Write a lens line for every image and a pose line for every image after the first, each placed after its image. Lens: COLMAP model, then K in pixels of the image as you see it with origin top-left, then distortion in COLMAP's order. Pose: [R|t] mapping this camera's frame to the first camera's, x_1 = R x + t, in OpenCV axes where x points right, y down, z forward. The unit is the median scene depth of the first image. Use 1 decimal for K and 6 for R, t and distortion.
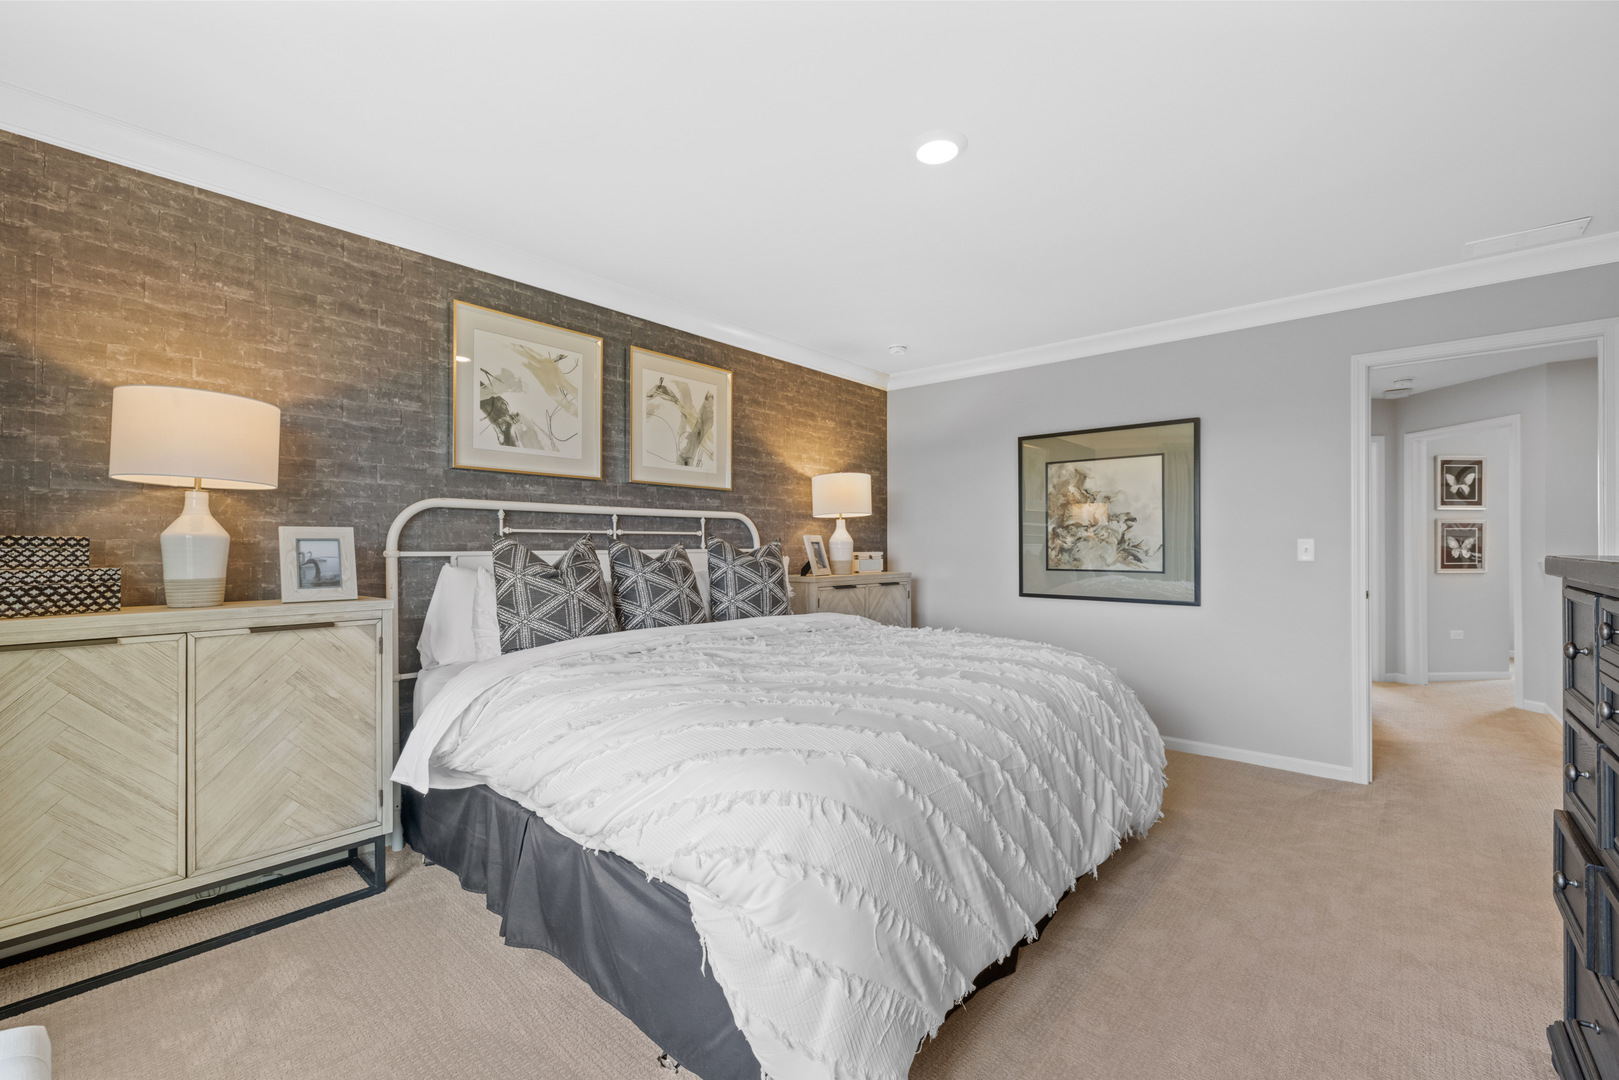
lens RADIAL K [[676.4, 0, 806.6], [0, 676.4, 540.2], [0, 0, 1]] dist [-0.004650, -0.000300]
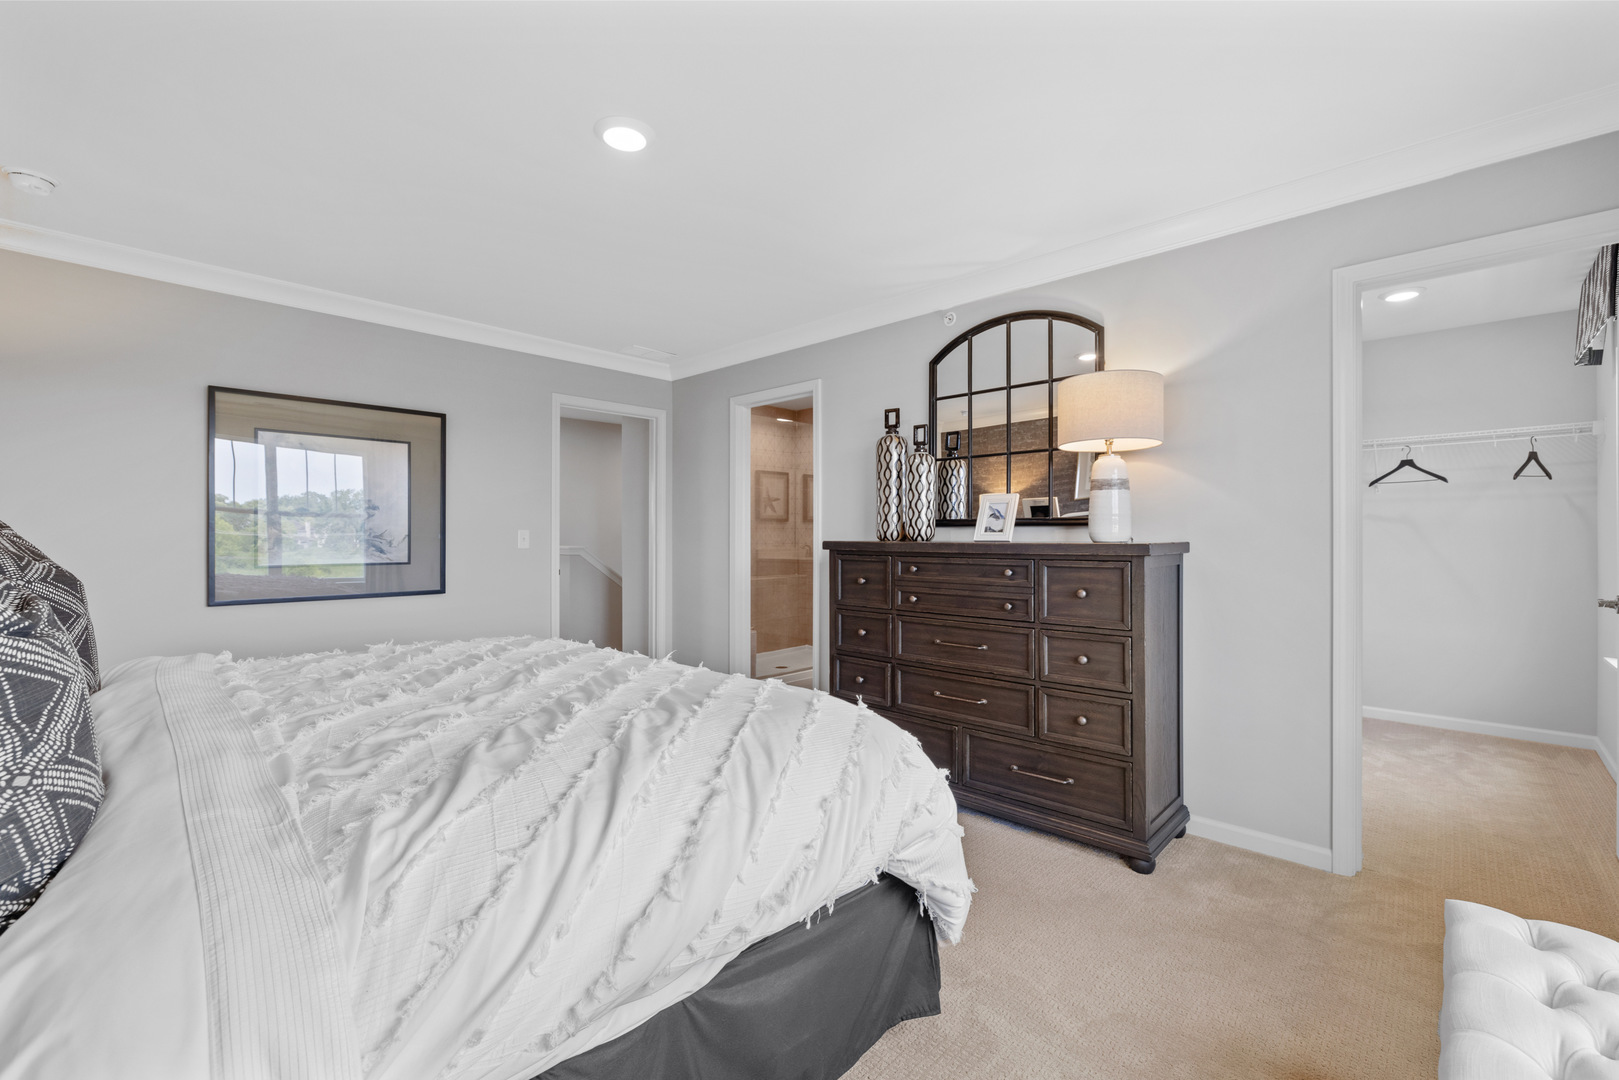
lens RADIAL K [[676.4, 0, 805.2], [0, 676.4, 539.3], [0, 0, 1]] dist [-0.004650, -0.000300]
pose [[0.025290, -0.004381, 0.999671, -0.452169], [-0.004950, 0.999978, 0.004508, 0.006028], [-0.999668, -0.005062, 0.025268, 0.410251]]
